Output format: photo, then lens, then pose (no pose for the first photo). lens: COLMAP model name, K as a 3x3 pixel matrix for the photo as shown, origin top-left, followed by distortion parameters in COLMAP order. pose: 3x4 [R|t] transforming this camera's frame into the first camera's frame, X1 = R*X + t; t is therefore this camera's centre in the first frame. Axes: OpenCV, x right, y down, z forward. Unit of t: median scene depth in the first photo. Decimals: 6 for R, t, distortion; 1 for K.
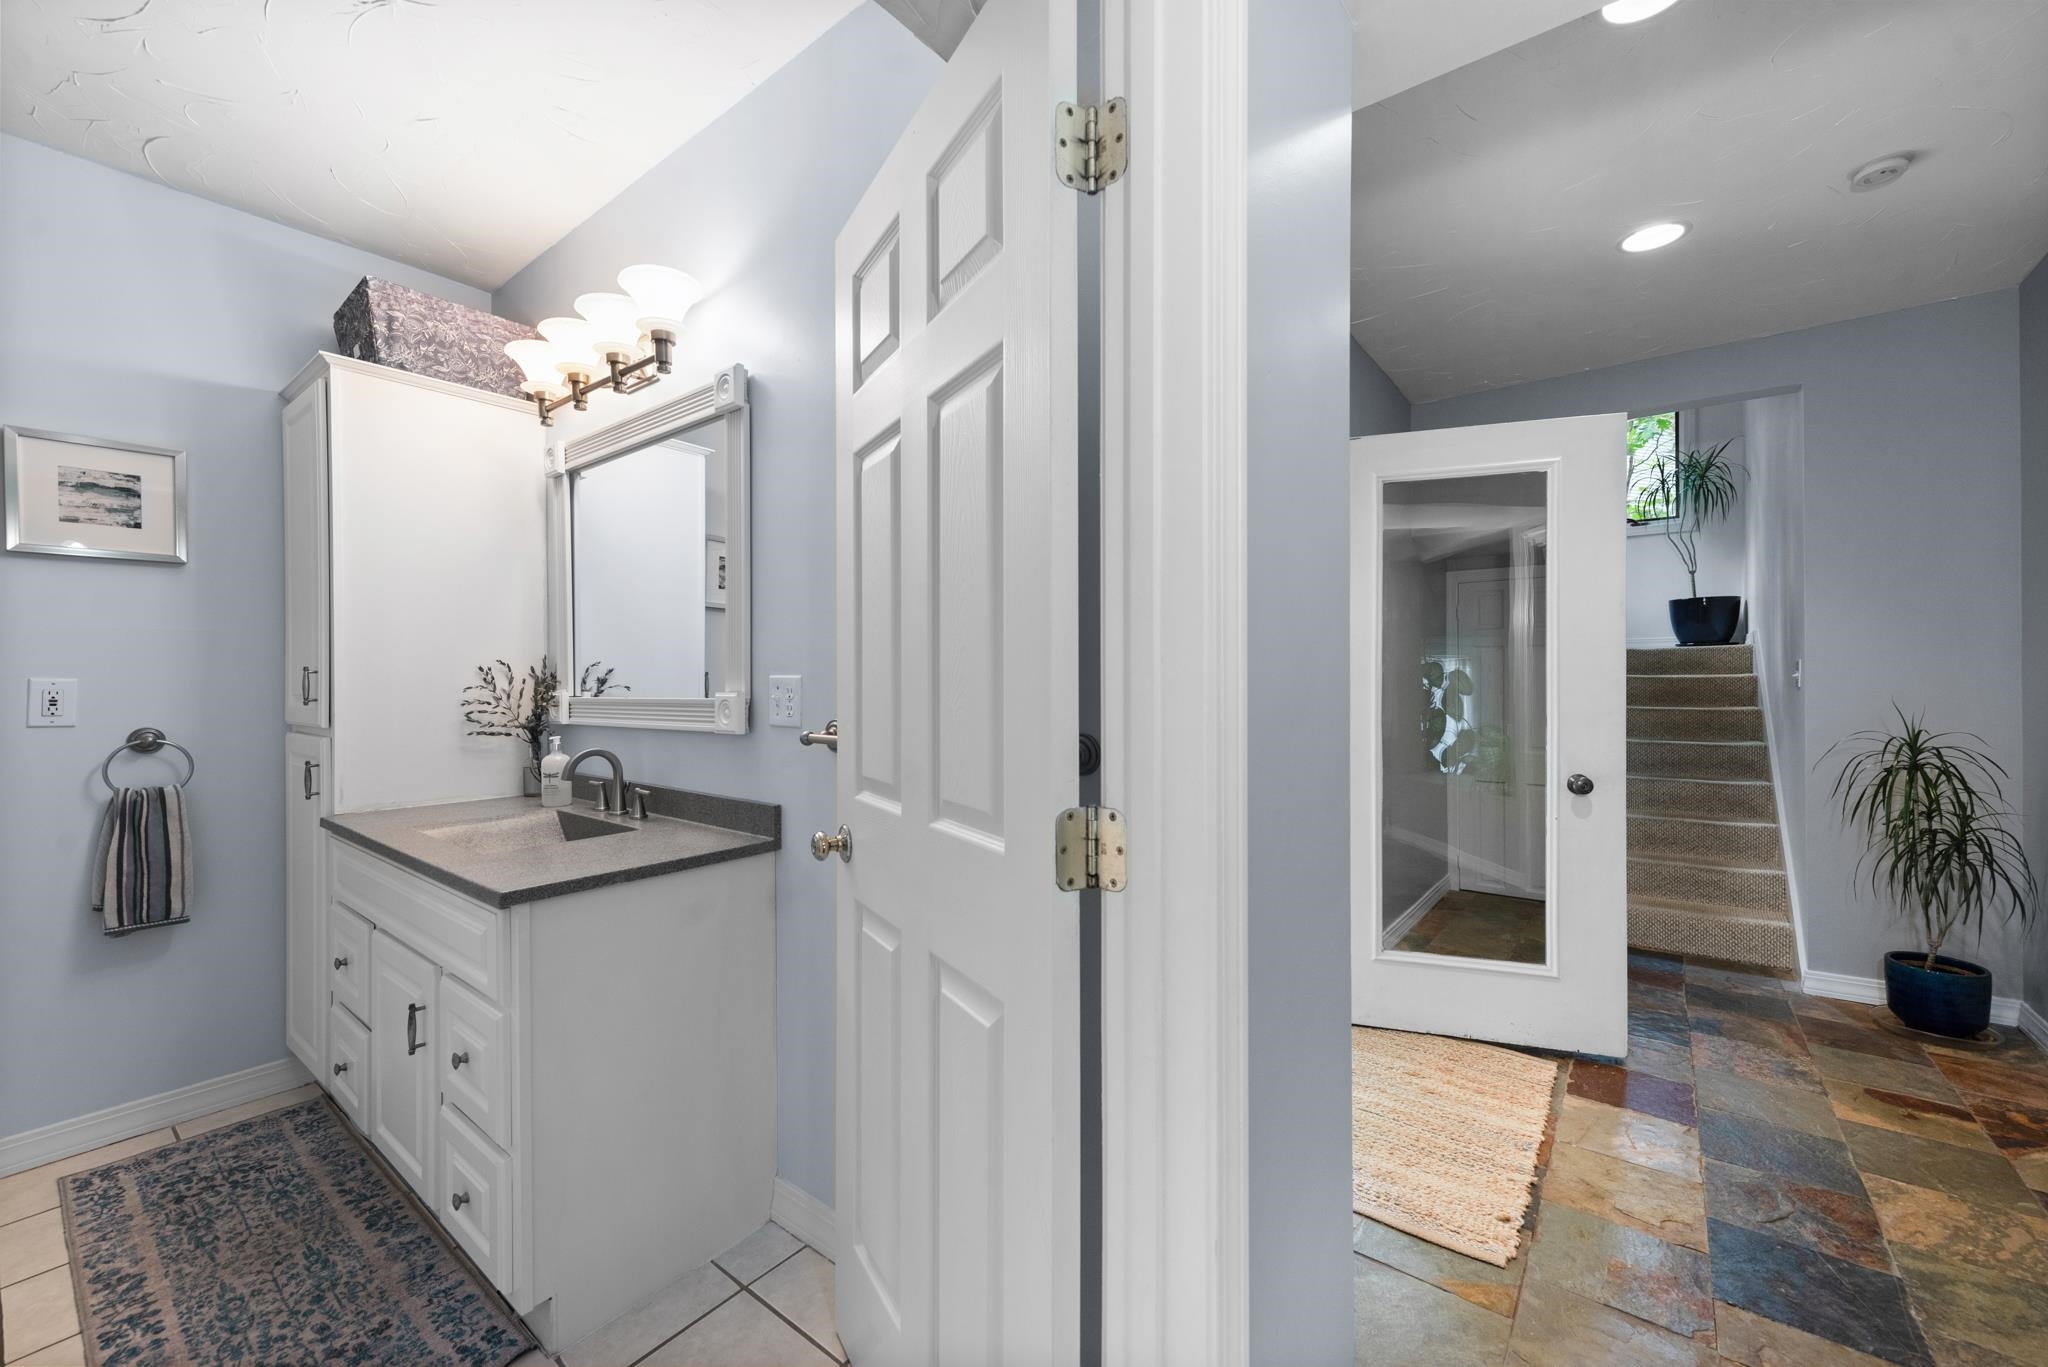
lens RADIAL K [[813.9, 0, 1022.5], [0, 813.9, 681.4], [0, 0, 1]] dist [0.009506, -0.001407]
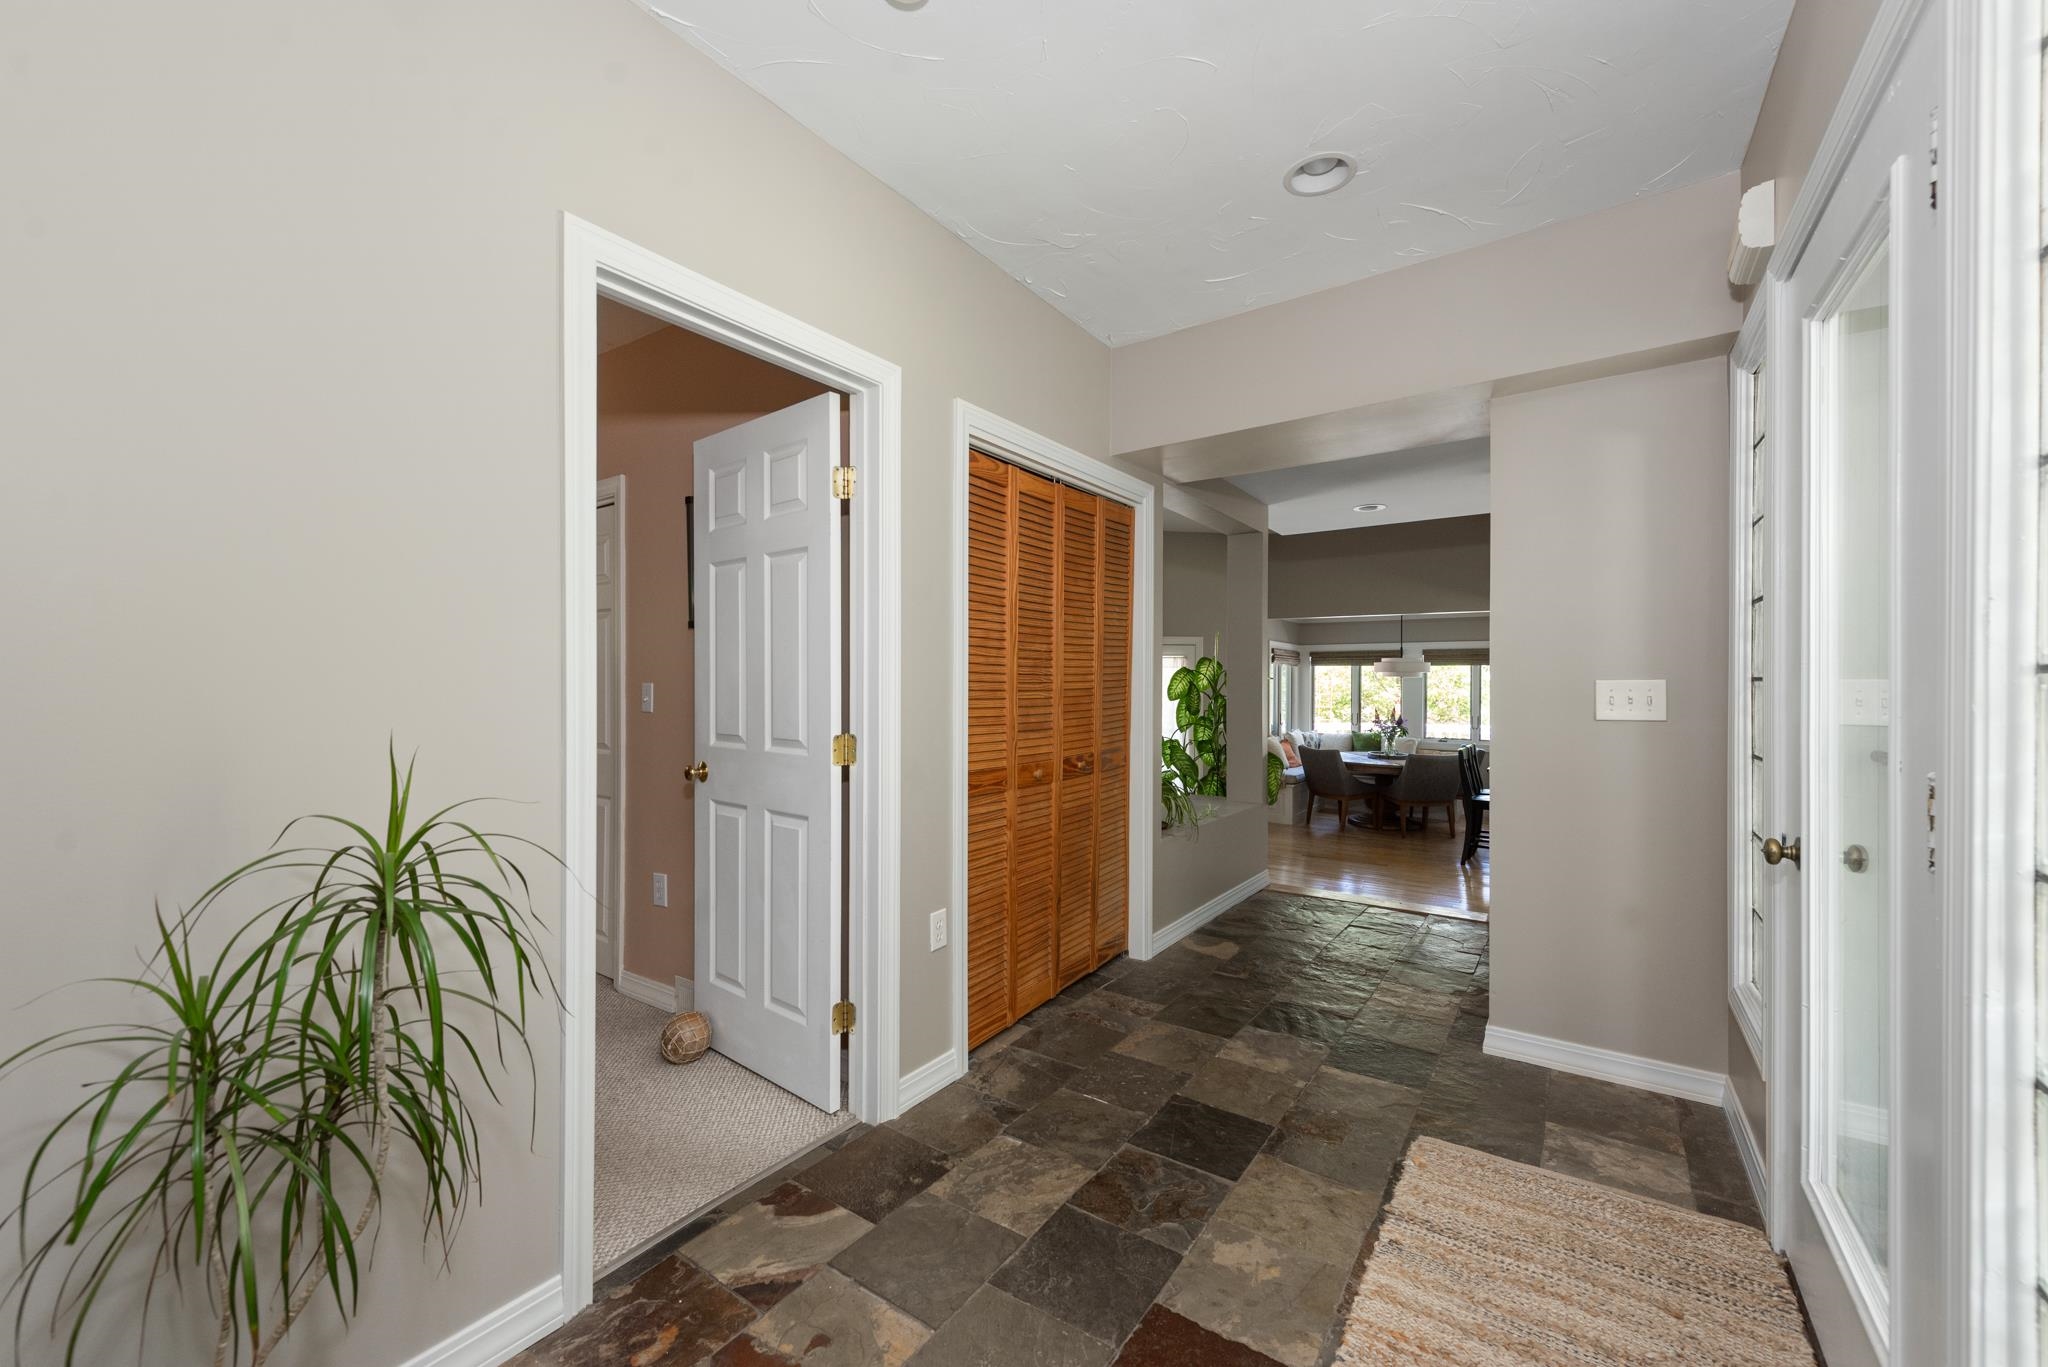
lens RADIAL K [[813.9, 0, 1019.3], [0, 813.9, 684.9], [0, 0, 1]] dist [0.009506, -0.001407]
pose [[-0.998771, 0.006245, -0.049177, 1.086525], [0.005962, 0.999965, 0.005895, -0.005275], [0.049212, 0.005594, -0.998773, 1.910458]]
